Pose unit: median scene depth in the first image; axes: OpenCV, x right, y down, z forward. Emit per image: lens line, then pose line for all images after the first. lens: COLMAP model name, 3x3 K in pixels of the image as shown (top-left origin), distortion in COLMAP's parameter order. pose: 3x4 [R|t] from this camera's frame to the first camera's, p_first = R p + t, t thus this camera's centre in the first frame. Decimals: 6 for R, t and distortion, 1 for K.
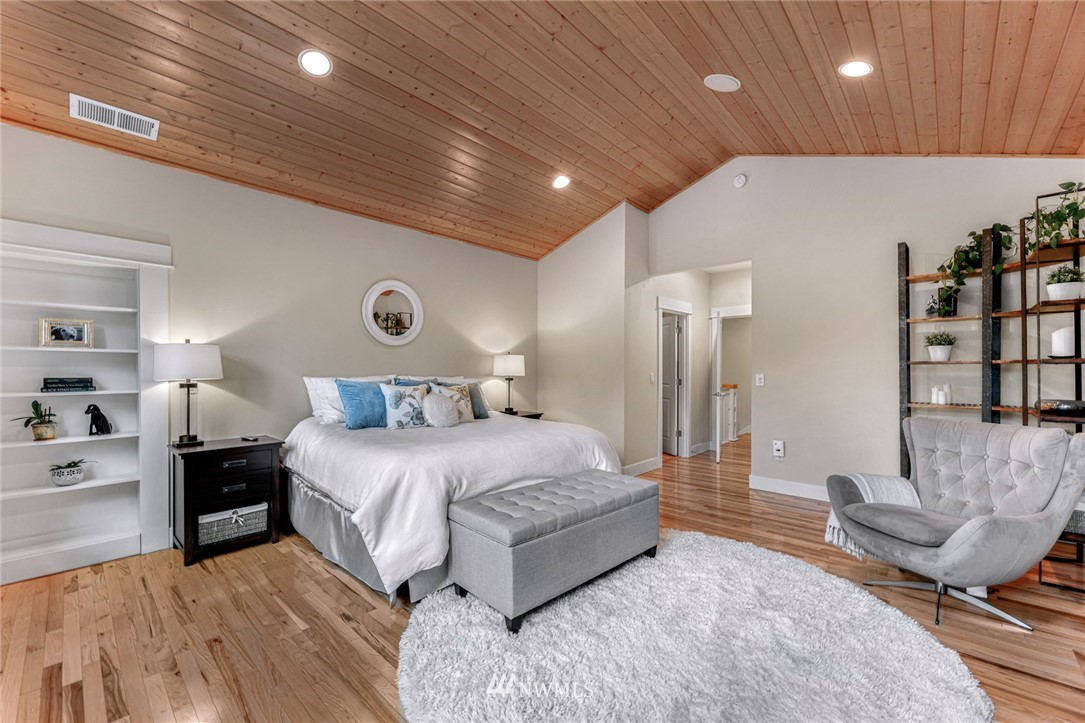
lens RADIAL K [[435.4, 0, 537.2], [0, 435.4, 367.3], [0, 0, 1]] dist [-0.000177, -0.000291]
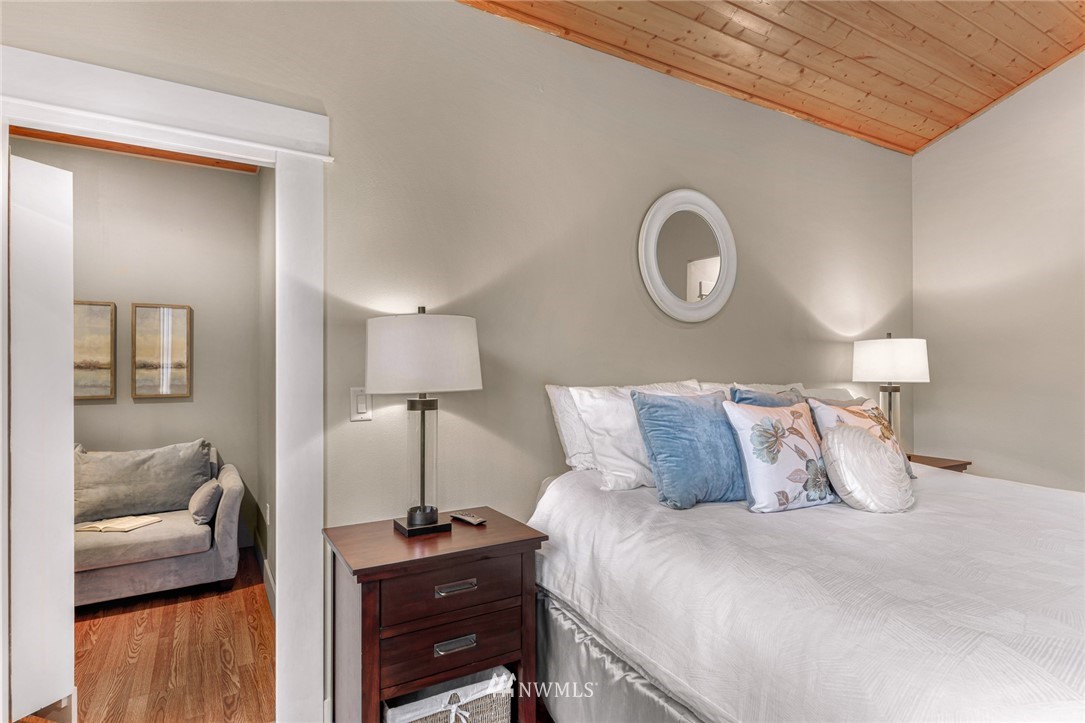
lens RADIAL K [[575.5, 0, 542.5], [0, 575.5, 361.5], [0, 0, 1]] dist [-0.001132, -0.000621]
pose [[0.950988, -0.010866, -0.309036, -0.354737], [0.007864, 0.999909, -0.010955, 0.002057], [0.309127, 0.007988, 0.950987, 0.395140]]
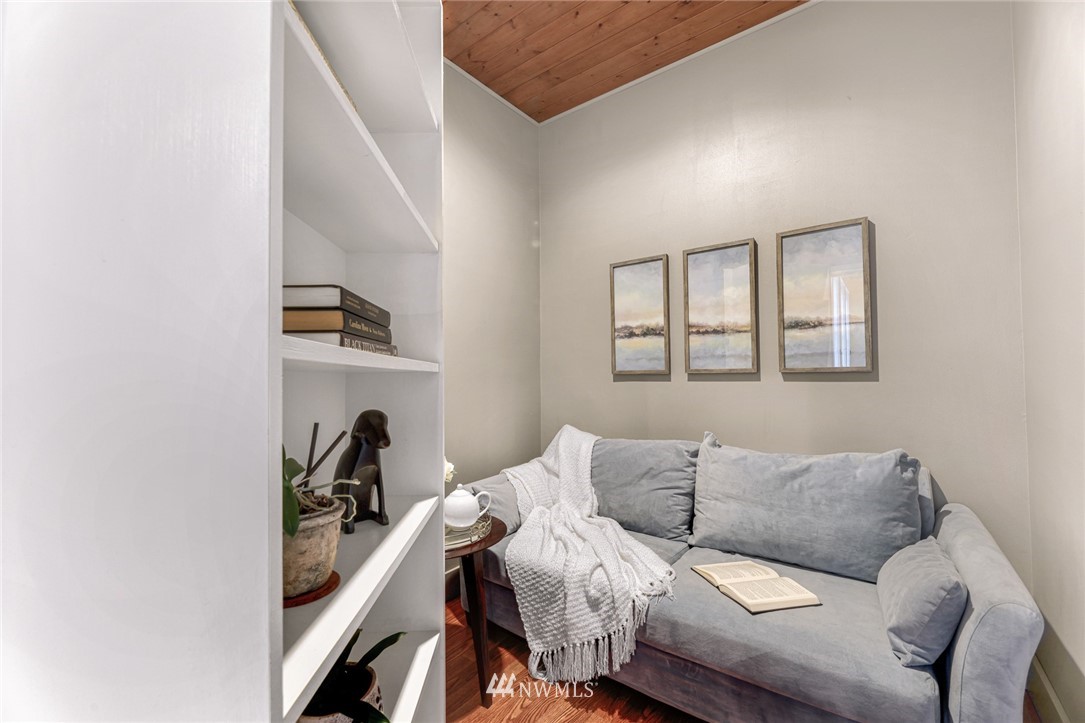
lens RADIAL K [[435.4, 0, 537.2], [0, 435.4, 367.3], [0, 0, 1]] dist [-0.000177, -0.000291]
pose [[0.053521, -0.019823, -0.998370, -0.608347], [0.018323, 0.999654, -0.018866, 0.025217], [0.998399, -0.017283, 0.053865, 0.610425]]
